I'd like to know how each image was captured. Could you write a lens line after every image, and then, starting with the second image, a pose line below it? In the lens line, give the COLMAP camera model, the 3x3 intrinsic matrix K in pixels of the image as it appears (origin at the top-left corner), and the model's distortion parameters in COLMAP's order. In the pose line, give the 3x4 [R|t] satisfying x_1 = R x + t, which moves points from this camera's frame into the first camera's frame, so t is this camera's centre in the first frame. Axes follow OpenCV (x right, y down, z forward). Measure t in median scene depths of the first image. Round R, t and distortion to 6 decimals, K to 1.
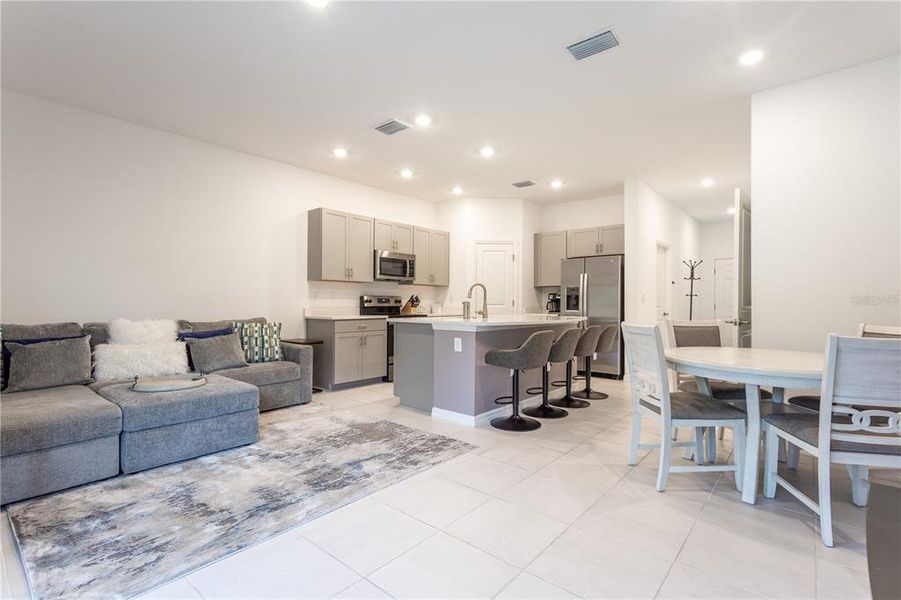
lens RADIAL K [[422.3, 0, 451.3], [0, 422.3, 298.5], [0, 0, 1]] dist [0.003970, 0.000885]
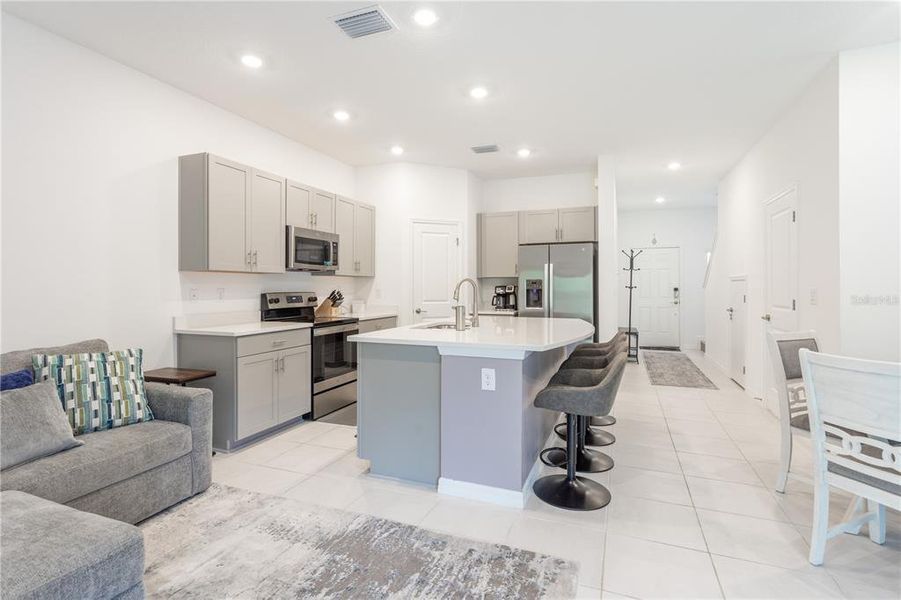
lens RADIAL K [[436.9, 0, 448.4], [0, 436.9, 286.2], [0, 0, 1]] dist [0.001229, 0.000473]
pose [[0.946780, -0.004531, 0.321849, -0.220777], [0.001658, 0.999956, 0.009202, -0.032367], [-0.321877, -0.008179, 0.946746, 0.347947]]
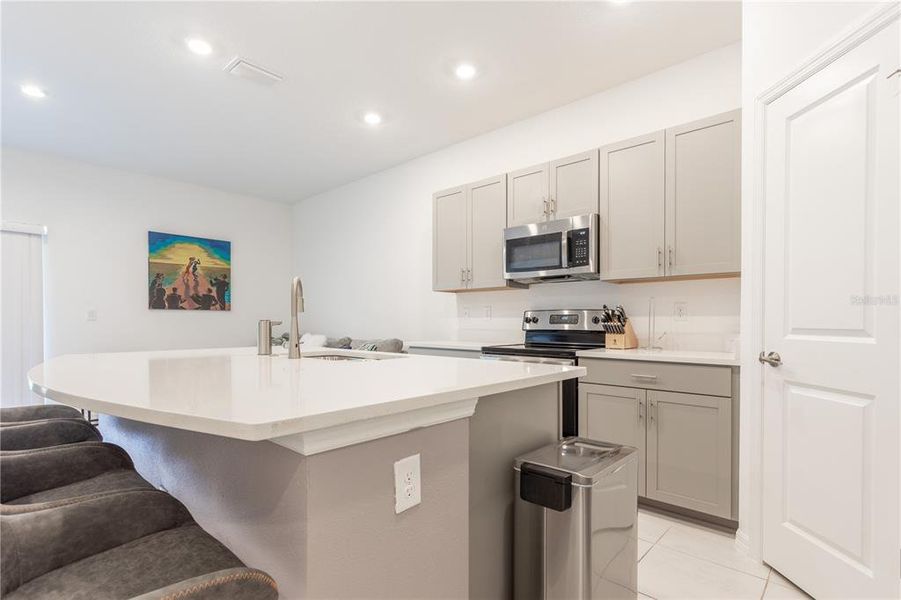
lens RADIAL K [[442.5, 0, 451.8], [0, 442.5, 323.8], [0, 0, 1]] dist [0.003173, 0.001159]
pose [[-0.039628, 0.002335, -0.999212, 0.560401], [0.008073, 0.999965, 0.002017, 0.012942], [0.999182, -0.007987, -0.039646, 1.291199]]
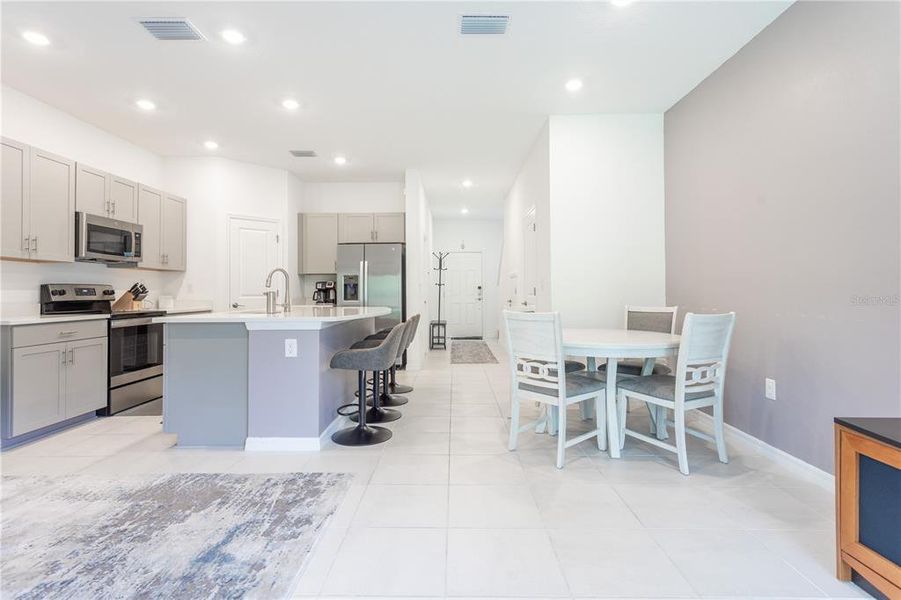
lens RADIAL K [[440.3, 0, 448.5], [0, 440.3, 285.9], [0, 0, 1]] dist [0.004001, 0.001526]
pose [[0.769964, 0.000286, 0.638088, -0.238260], [0.002960, 0.999988, -0.004020, 0.001370], [-0.638081, 0.004984, 0.769953, 0.181220]]
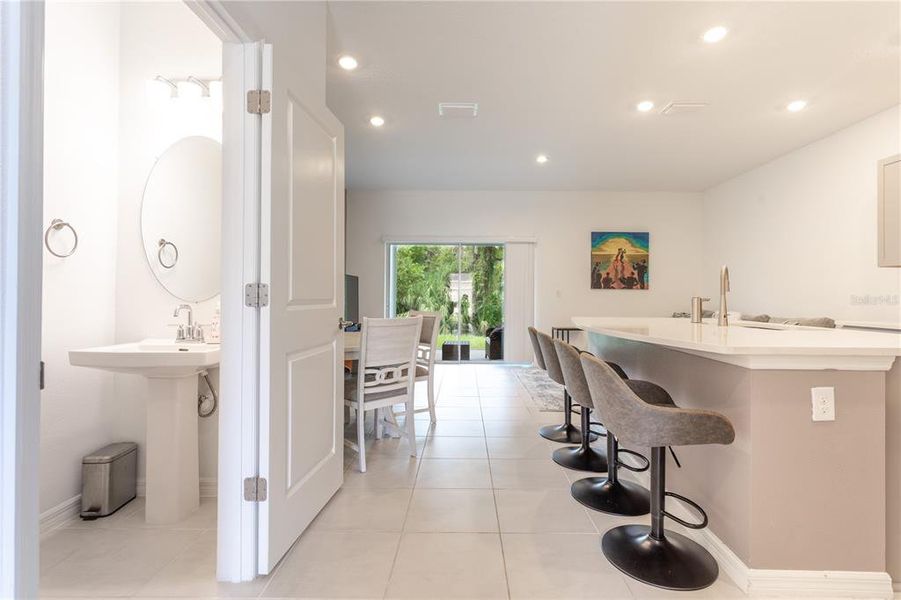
lens RADIAL K [[431.1, 0, 456.2], [0, 431.1, 295.2], [0, 0, 1]] dist [-0.006405, 0.000311]
pose [[-0.773932, -0.013751, -0.633119, 0.785142], [-0.007656, 0.999894, -0.012359, 0.015951], [0.633222, -0.004718, -0.773956, 1.340643]]
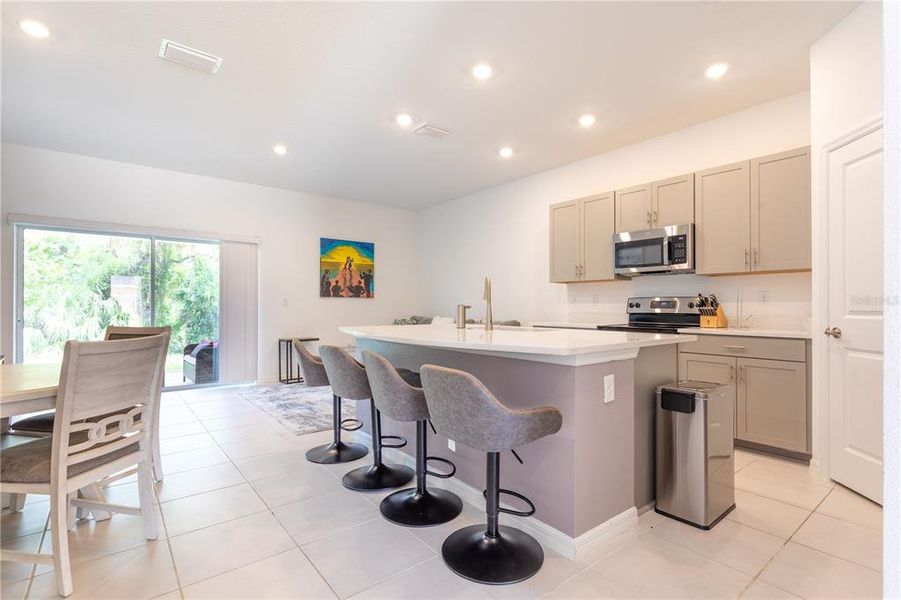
lens RADIAL K [[430.1, 0, 453.4], [0, 430.1, 303.2], [0, 0, 1]] dist [0.001317, 0.000699]
pose [[-0.190471, -0.012355, -0.981615, 0.804242], [0.006554, 0.999883, -0.013856, 0.015071], [0.981671, -0.009072, -0.190367, 1.180919]]
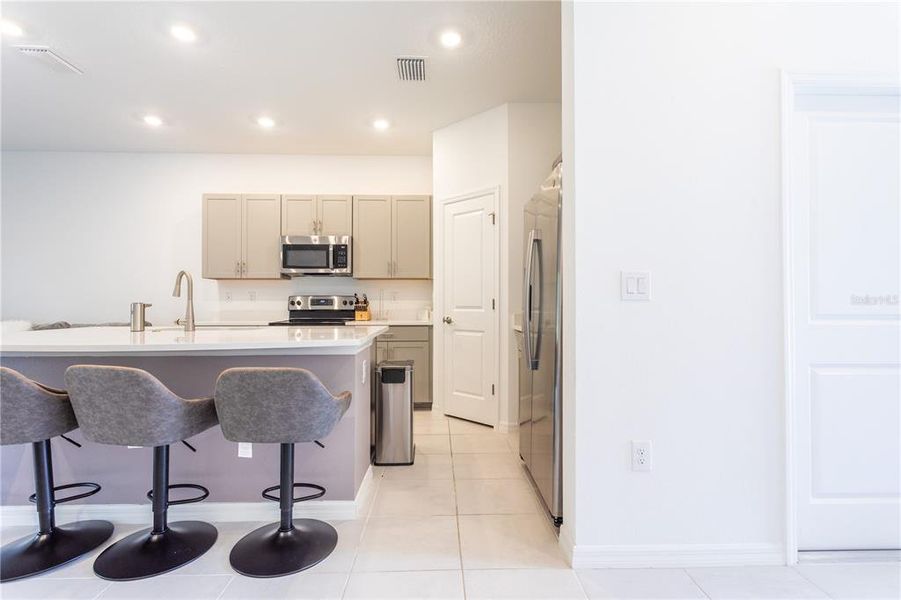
lens RADIAL K [[425.3, 0, 452.6], [0, 425.3, 300.3], [0, 0, 1]] dist [0.001807, 0.000223]
pose [[0.672232, -0.011582, -0.740250, 0.809658], [0.011283, 0.999922, -0.005399, 0.012563], [0.740254, -0.004723, 0.672311, 0.968147]]
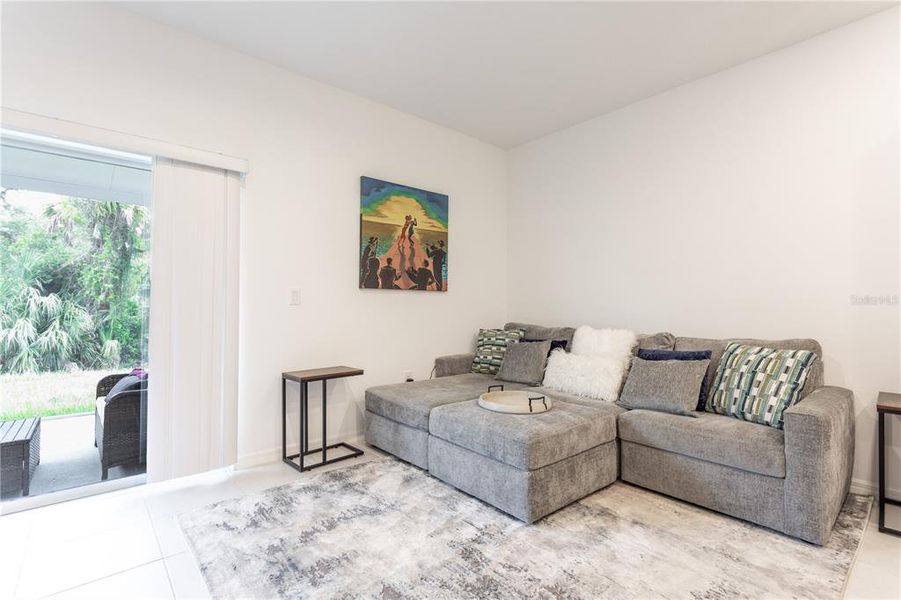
lens RADIAL K [[421.1, 0, 451.6], [0, 421.1, 299.9], [0, 0, 1]] dist [-0.000727, 0.000352]
pose [[-0.150386, -0.018272, -0.988458, 0.146527], [0.002571, 0.999819, -0.018873, 0.005738], [0.988624, -0.005380, -0.150312, 0.713443]]
